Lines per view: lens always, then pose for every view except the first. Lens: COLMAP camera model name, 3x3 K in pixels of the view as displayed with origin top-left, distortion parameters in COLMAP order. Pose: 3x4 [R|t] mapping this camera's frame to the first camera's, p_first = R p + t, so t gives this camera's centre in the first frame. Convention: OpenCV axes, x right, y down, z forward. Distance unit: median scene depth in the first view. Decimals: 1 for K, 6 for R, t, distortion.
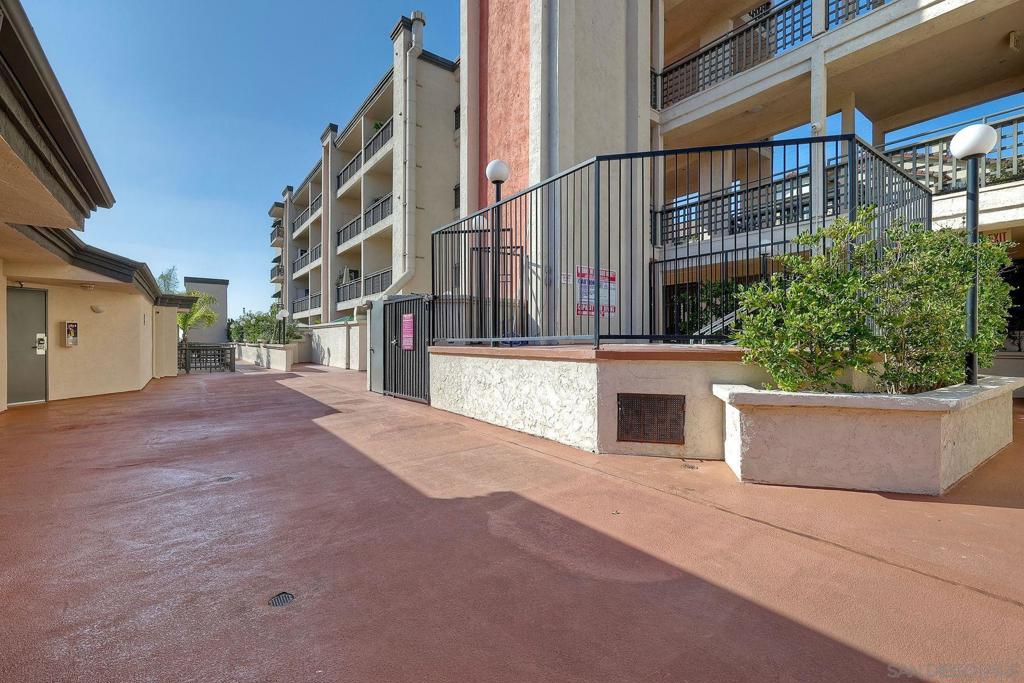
lens RADIAL K [[456.0, 0, 515.4], [0, 456.0, 339.5], [0, 0, 1]] dist [0.010832, -0.000138]
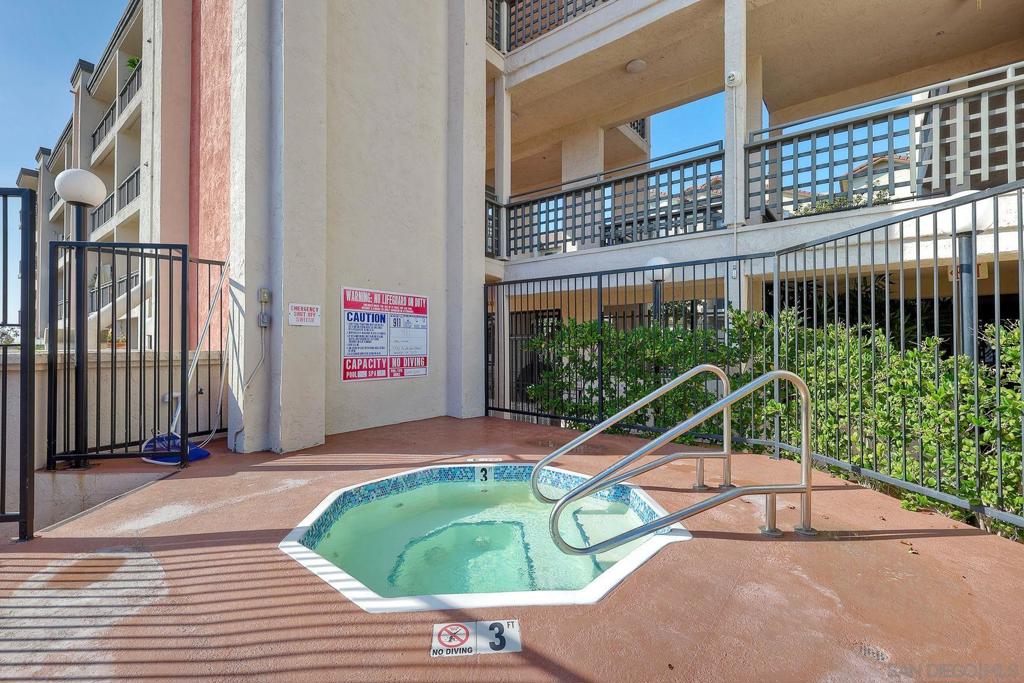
lens RADIAL K [[456.0, 0, 515.4], [0, 456.0, 339.5], [0, 0, 1]] dist [0.010832, -0.000138]
pose [[0.966217, 0.002416, 0.257717, 0.165648], [0.000377, 0.999942, -0.010788, -0.081688], [-0.257728, 0.010520, 0.966160, 0.371725]]
